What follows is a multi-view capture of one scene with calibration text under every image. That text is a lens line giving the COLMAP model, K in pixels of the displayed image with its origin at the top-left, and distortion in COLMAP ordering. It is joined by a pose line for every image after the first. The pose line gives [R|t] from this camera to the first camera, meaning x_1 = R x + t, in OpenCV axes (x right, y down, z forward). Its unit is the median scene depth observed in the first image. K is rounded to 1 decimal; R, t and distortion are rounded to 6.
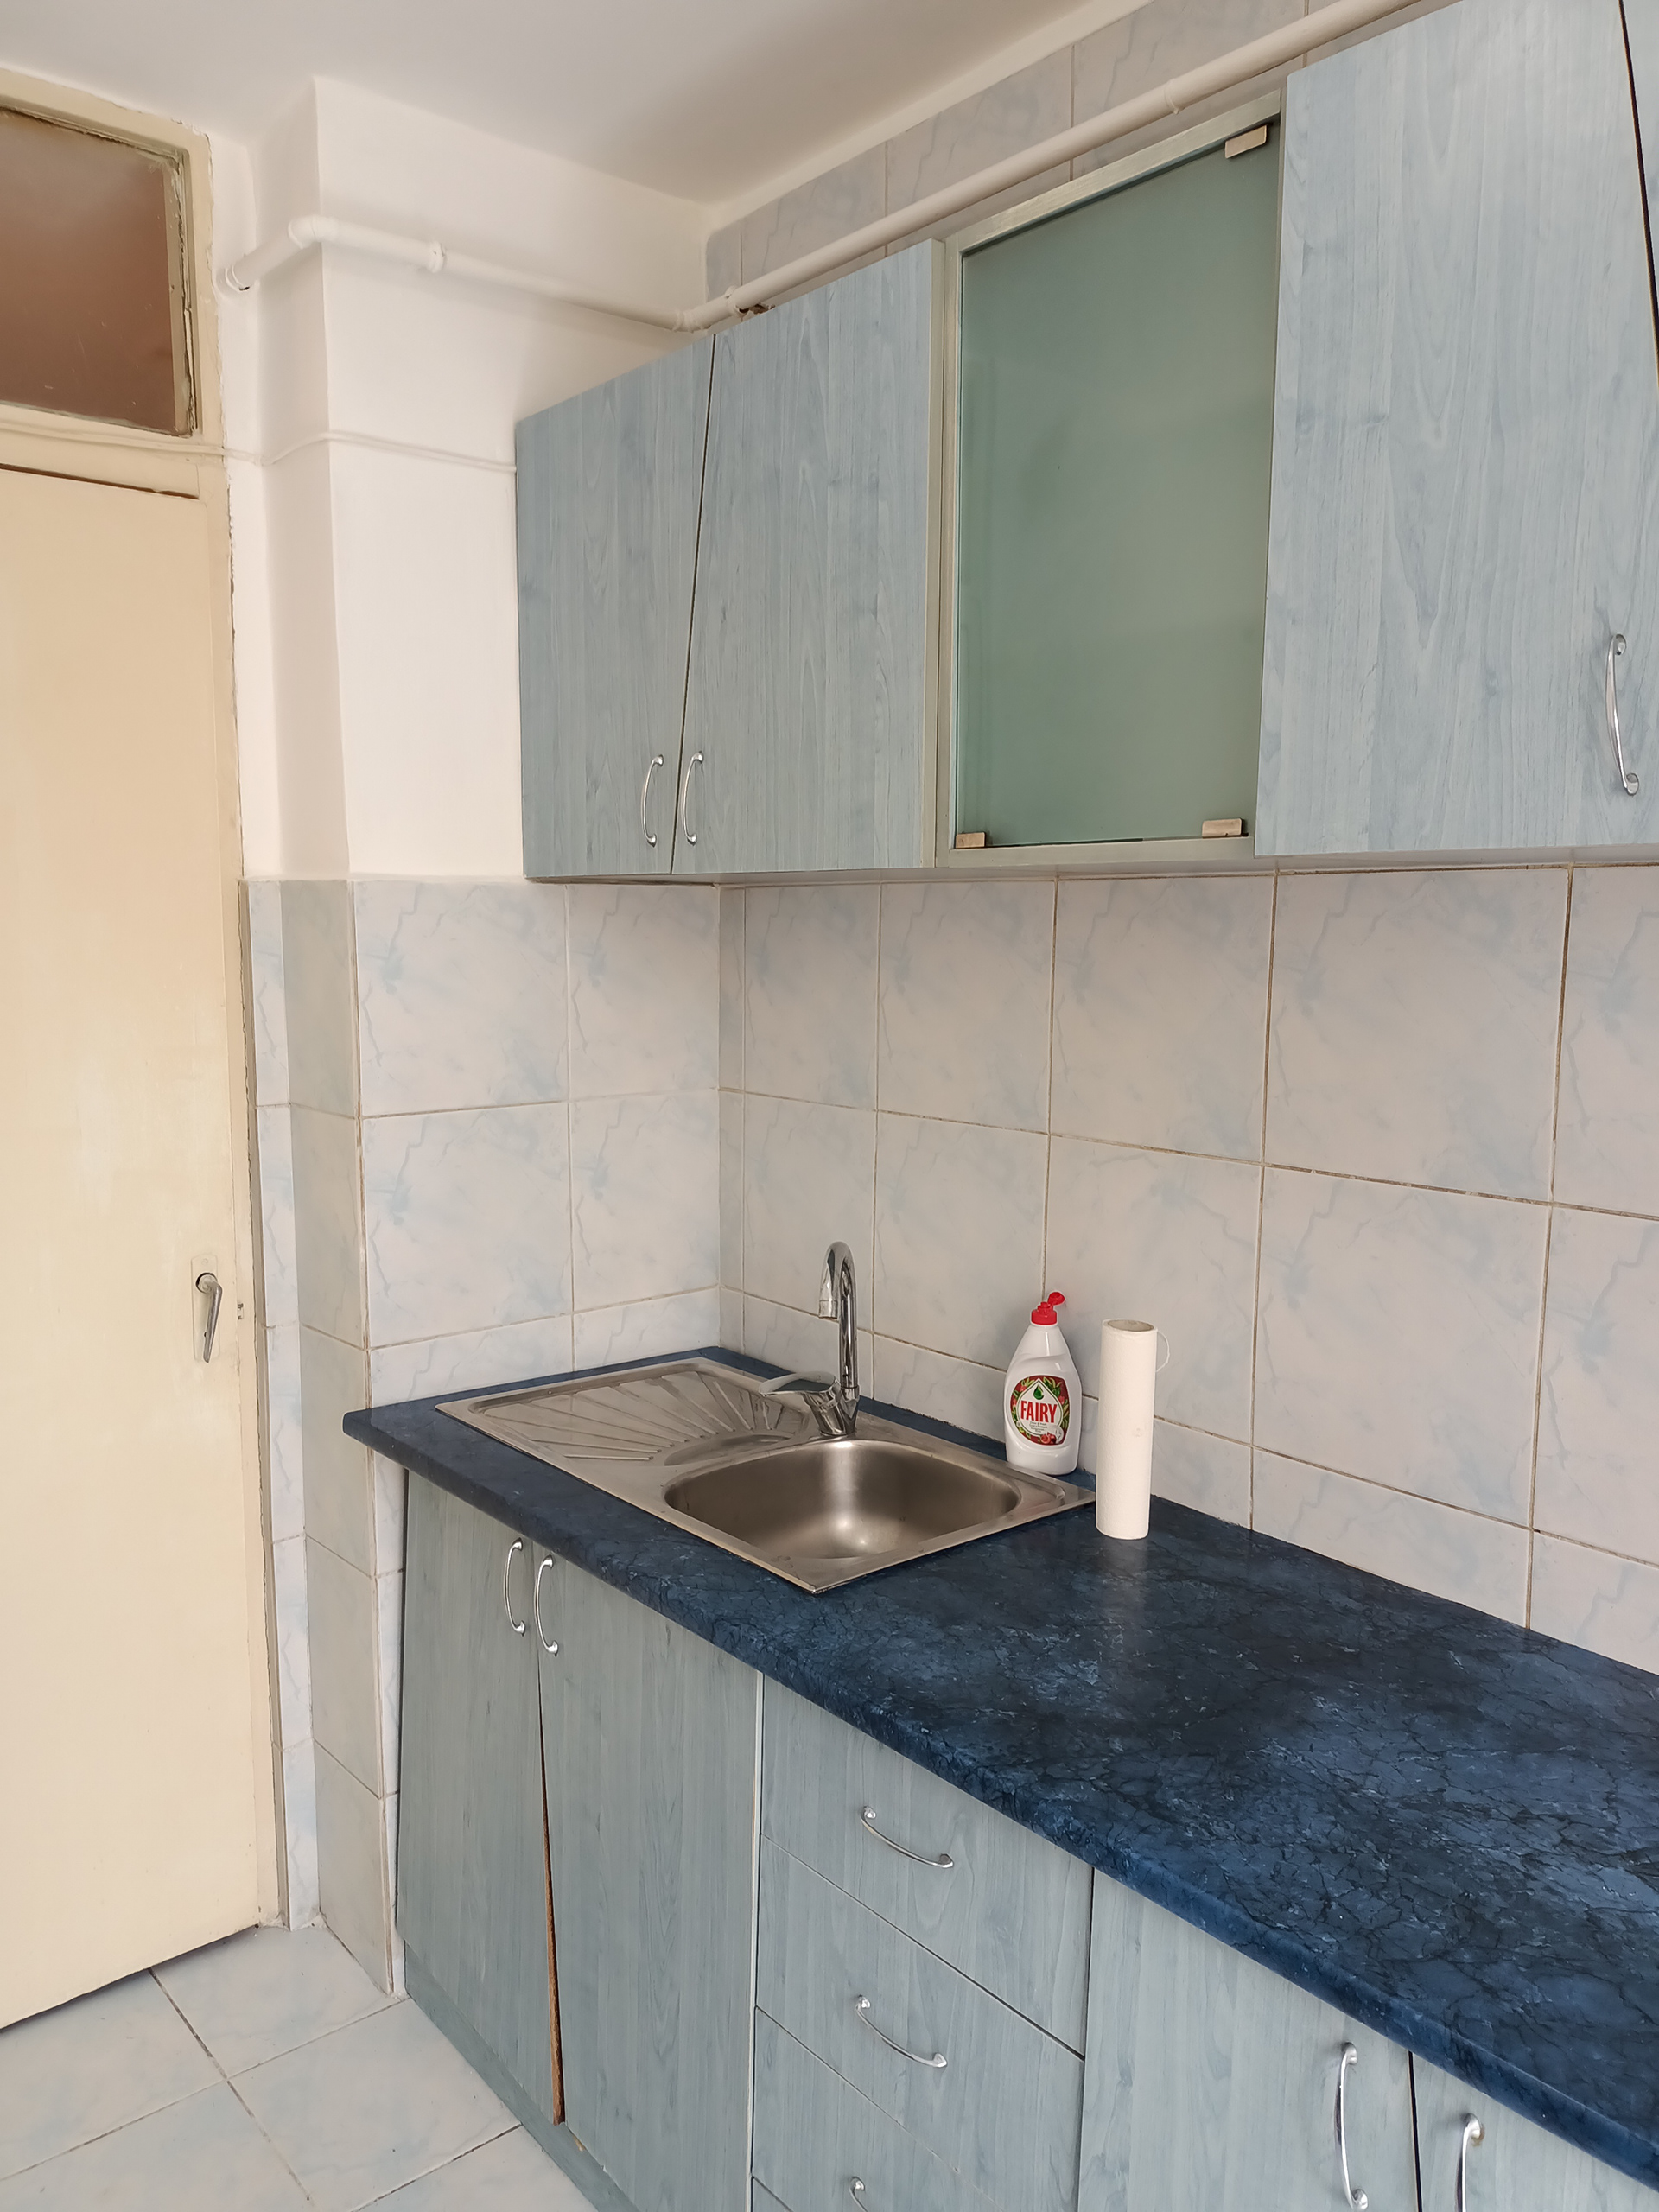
lens RADIAL K [[1625.1, 0, 833.2], [0, 1625.1, 1110.1], [0, 0, 1]] dist [0.045866, -0.051459]
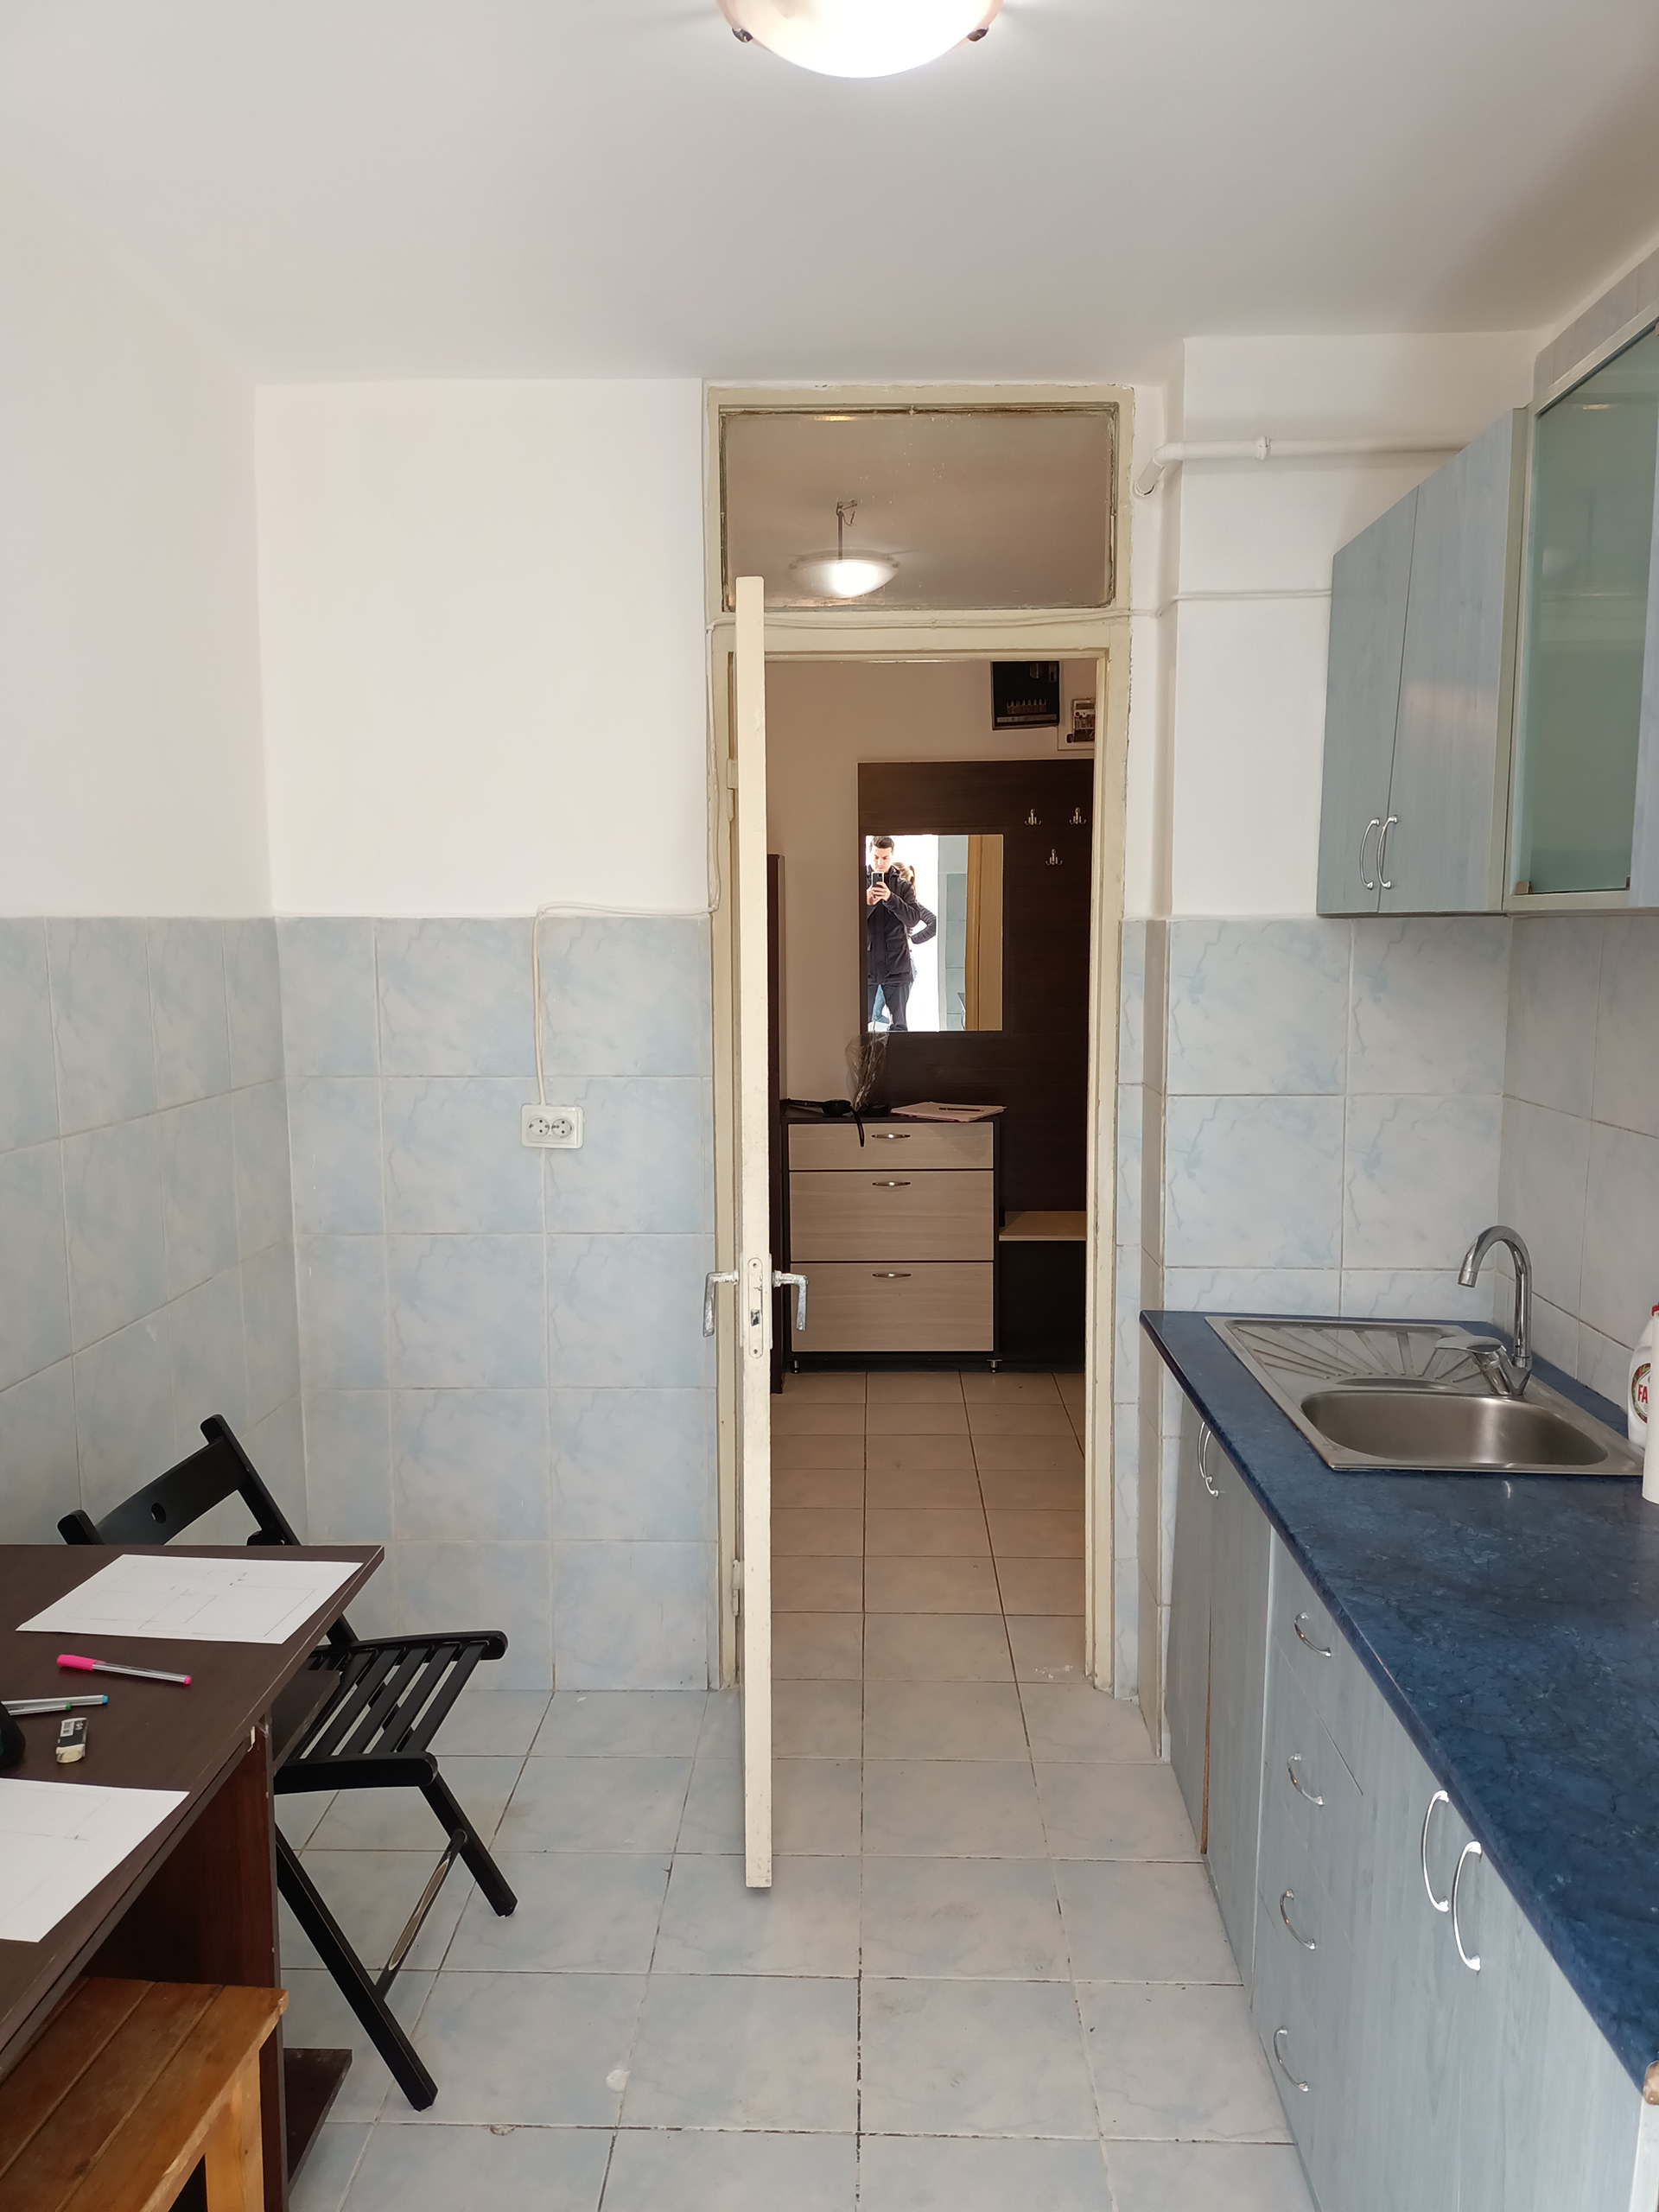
lens RADIAL K [[1625.1, 0, 822.2], [0, 1625.1, 1106.5], [0, 0, 1]] dist [0.045866, -0.051459]
pose [[0.736374, 0.068128, -0.673136, 0.400008], [-0.073639, 0.997077, 0.020356, 0.007347], [0.672556, 0.034580, 0.739238, -0.185870]]
